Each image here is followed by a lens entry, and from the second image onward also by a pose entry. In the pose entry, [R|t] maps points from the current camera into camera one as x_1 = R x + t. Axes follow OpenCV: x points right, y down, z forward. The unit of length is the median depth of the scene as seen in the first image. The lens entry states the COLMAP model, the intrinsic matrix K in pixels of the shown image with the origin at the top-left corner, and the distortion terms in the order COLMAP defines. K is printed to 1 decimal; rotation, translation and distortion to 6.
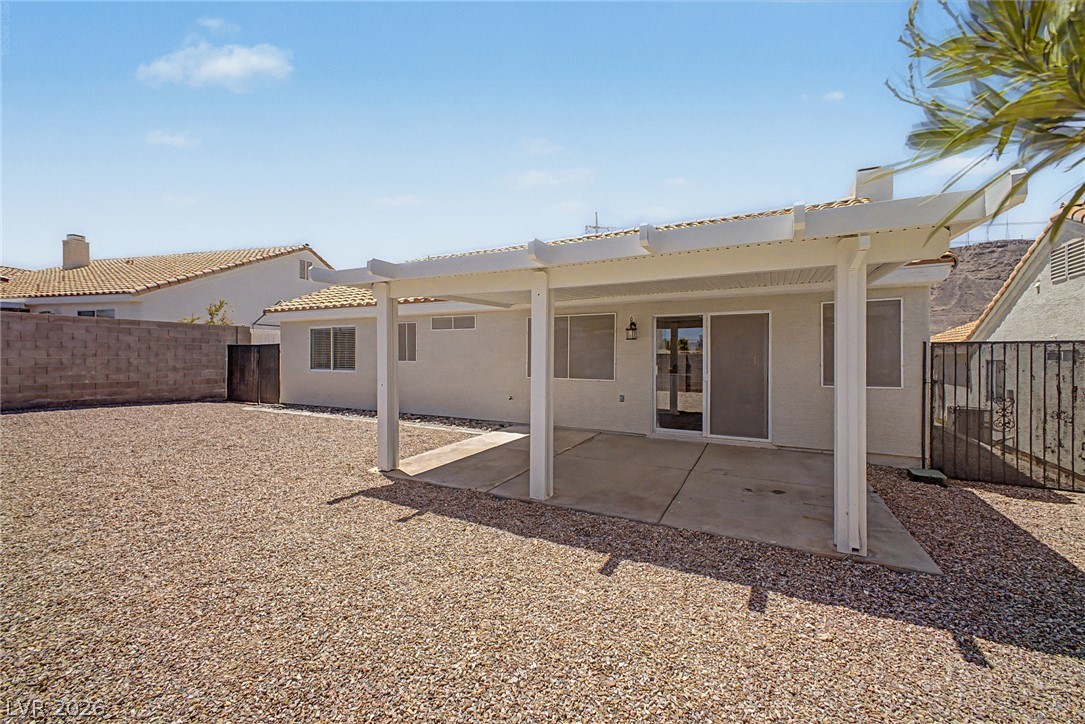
lens RADIAL K [[428.2, 0, 540.3], [0, 428.2, 358.4], [0, 0, 1]] dist [0.021397, -0.007219]
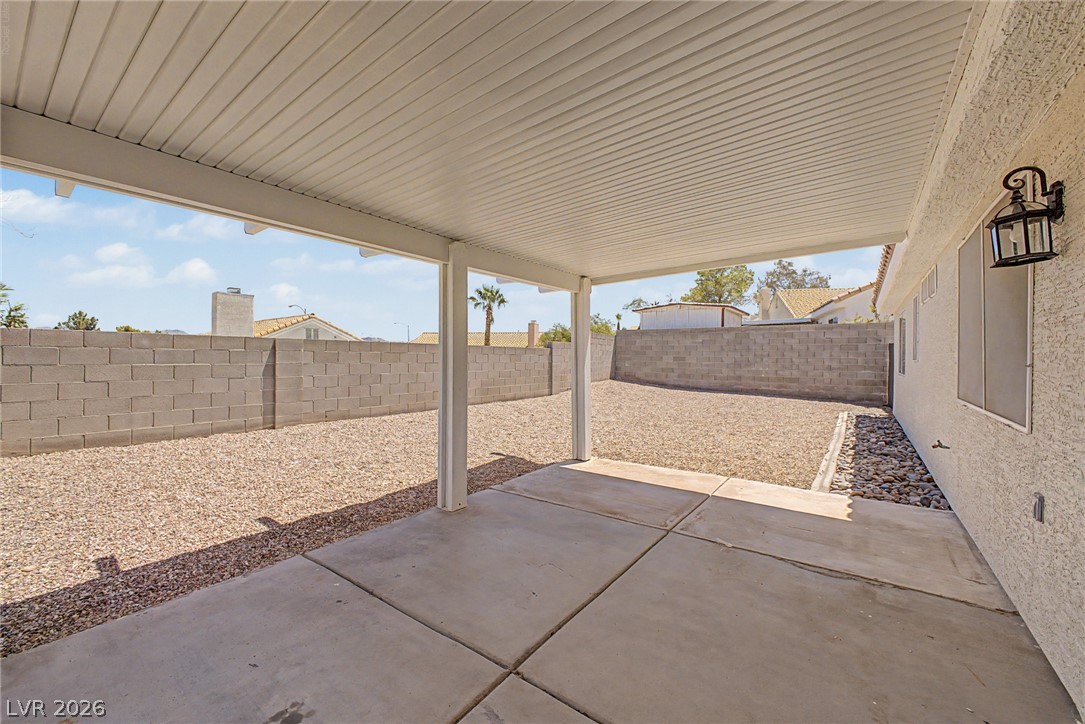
lens RADIAL K [[428.2, 0, 540.3], [0, 428.2, 358.4], [0, 0, 1]] dist [0.021397, -0.007219]
pose [[-0.148088, -0.000627, -0.988974, 0.345635], [-0.013247, 0.999911, 0.001349, 0.009220], [0.988886, 0.013301, -0.148083, 0.542729]]
